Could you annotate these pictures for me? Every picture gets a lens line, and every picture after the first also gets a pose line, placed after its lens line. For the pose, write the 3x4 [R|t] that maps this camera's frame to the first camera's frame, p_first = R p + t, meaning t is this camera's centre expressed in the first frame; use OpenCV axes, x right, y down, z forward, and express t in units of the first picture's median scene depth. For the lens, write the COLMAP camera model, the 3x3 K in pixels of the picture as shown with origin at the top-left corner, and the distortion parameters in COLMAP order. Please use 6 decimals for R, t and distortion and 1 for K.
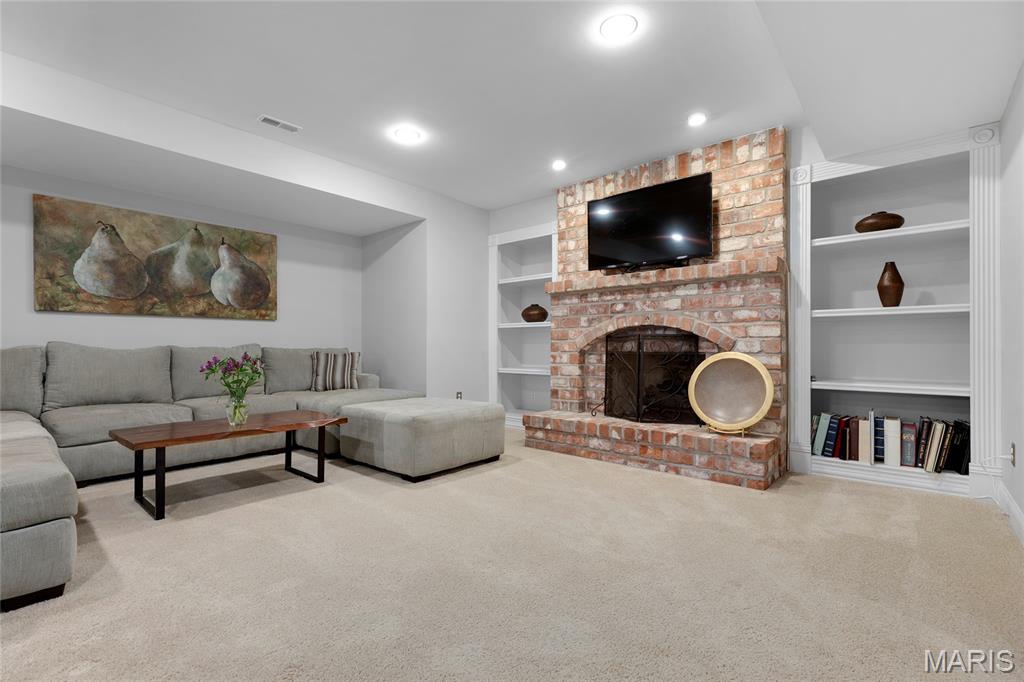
lens RADIAL K [[460.7, 0, 511.6], [0, 460.7, 345.5], [0, 0, 1]] dist [0.002670, 0.000431]
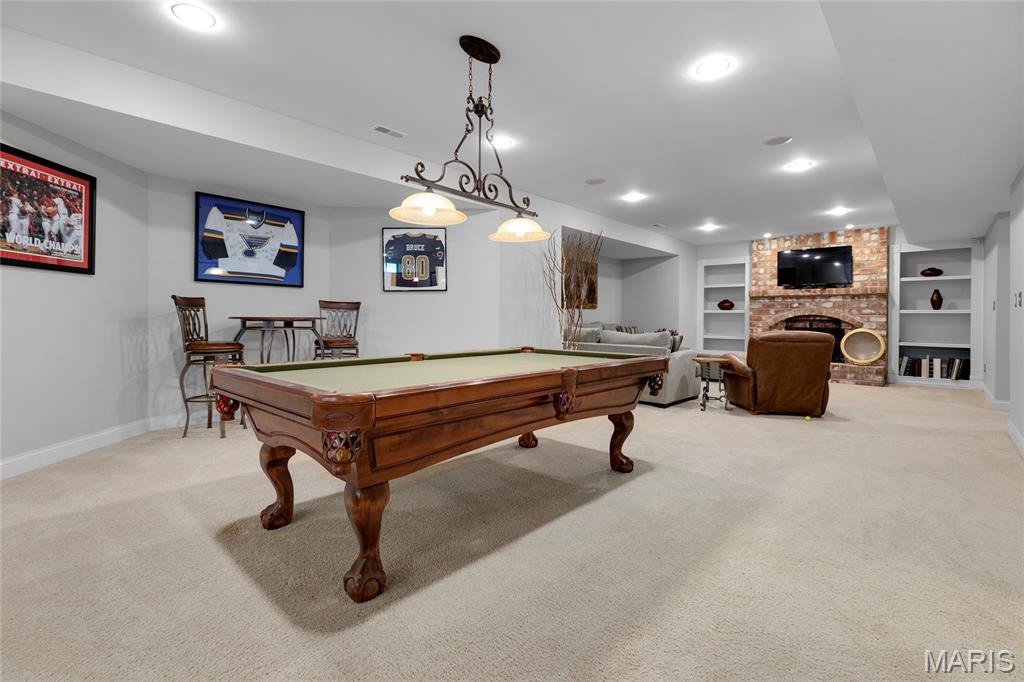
lens RADIAL K [[464.5, 0, 511.4], [0, 464.5, 316.9], [0, 0, 1]] dist [0.002118, -0.000069]
pose [[0.999684, 0.008206, -0.023778, -1.128246], [-0.008087, 0.999954, 0.005103, -0.039084], [0.023819, -0.004909, 0.999704, -1.242666]]
